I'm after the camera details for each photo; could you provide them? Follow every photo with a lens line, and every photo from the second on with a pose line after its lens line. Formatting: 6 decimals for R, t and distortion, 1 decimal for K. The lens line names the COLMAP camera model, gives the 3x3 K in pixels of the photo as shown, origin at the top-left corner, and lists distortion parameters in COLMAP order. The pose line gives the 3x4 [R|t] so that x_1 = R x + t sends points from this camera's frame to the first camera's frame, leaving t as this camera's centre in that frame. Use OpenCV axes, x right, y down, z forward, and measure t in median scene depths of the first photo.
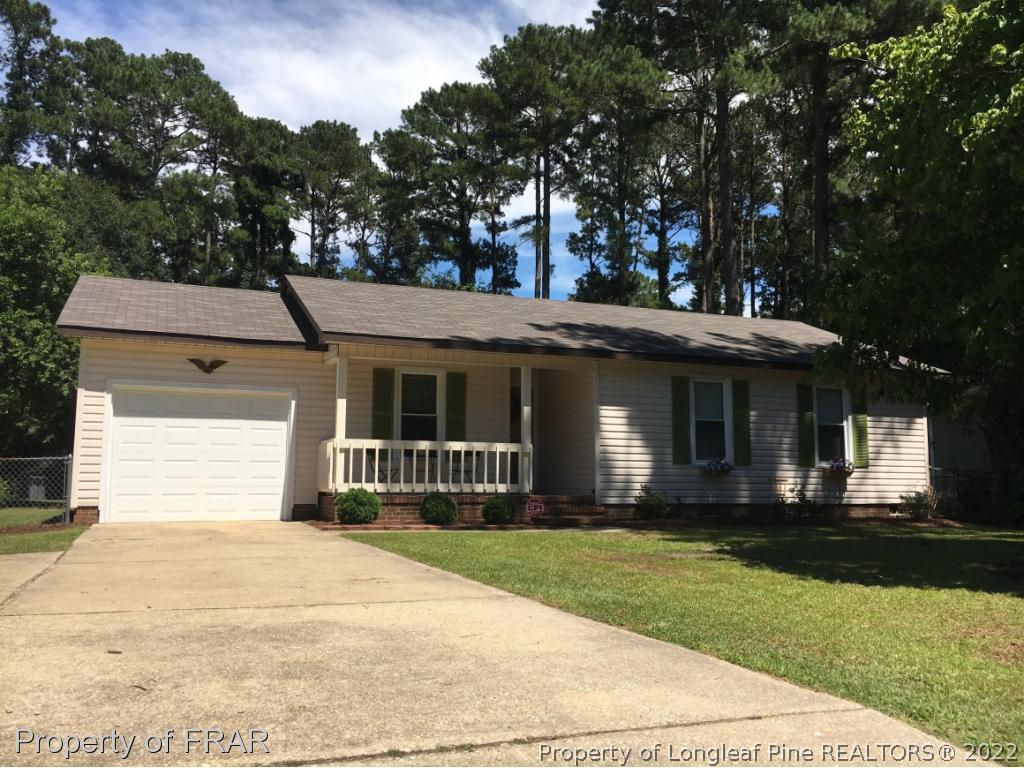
lens RADIAL K [[873.1, 0, 511.9], [0, 873.1, 379.8], [0, 0, 1]] dist [0.095120, -0.120589]
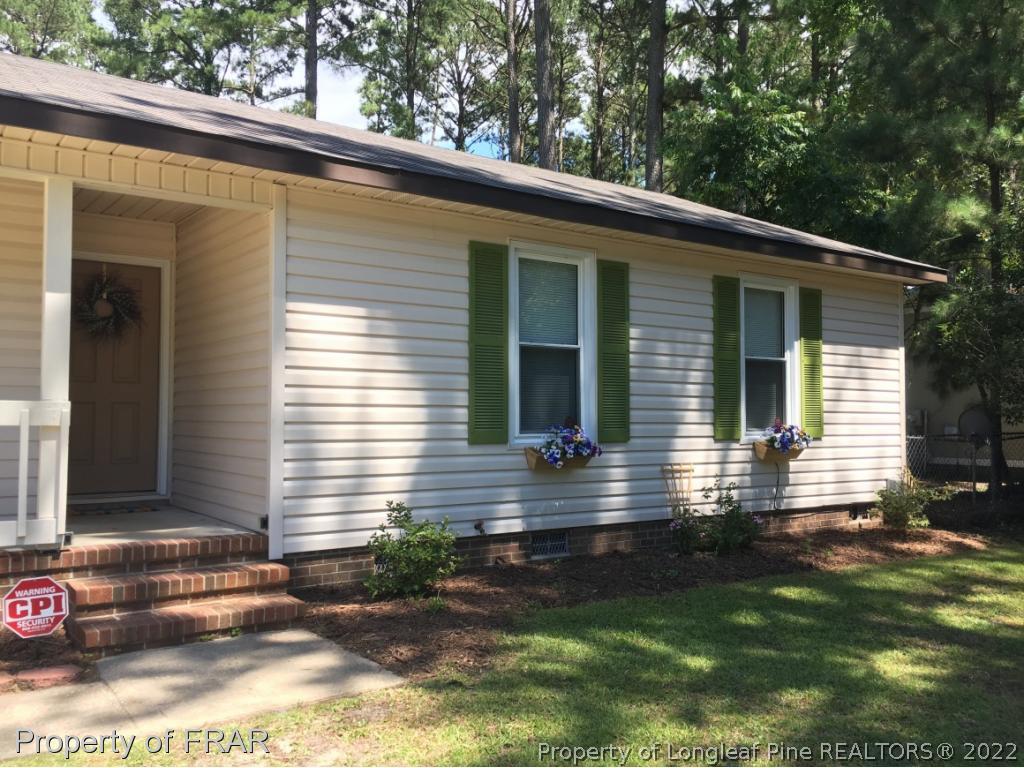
lens RADIAL K [[873.1, 0, 511.9], [0, 873.1, 379.8], [0, 0, 1]] dist [0.095120, -0.120589]
pose [[0.973212, 0.007325, 0.229794, 0.030562], [-0.023947, 0.997285, 0.069630, 0.009790], [-0.228661, -0.073268, 0.970745, 0.168003]]
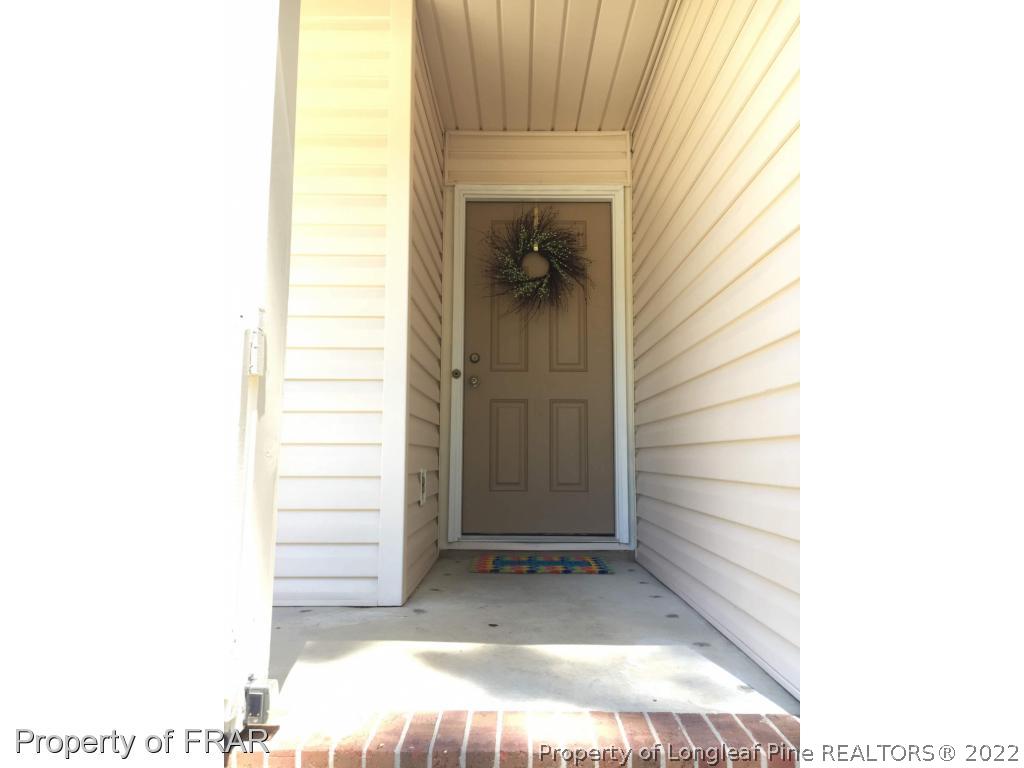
lens RADIAL K [[655.7, 0, 516.7], [0, 655.7, 385.1], [0, 0, 1]] dist [0.078282, -0.100618]
pose [[0.928601, -0.041541, -0.368746, 0.025922], [0.044357, 0.999015, -0.000839, 0.019166], [0.368418, -0.015577, 0.929530, 0.227543]]
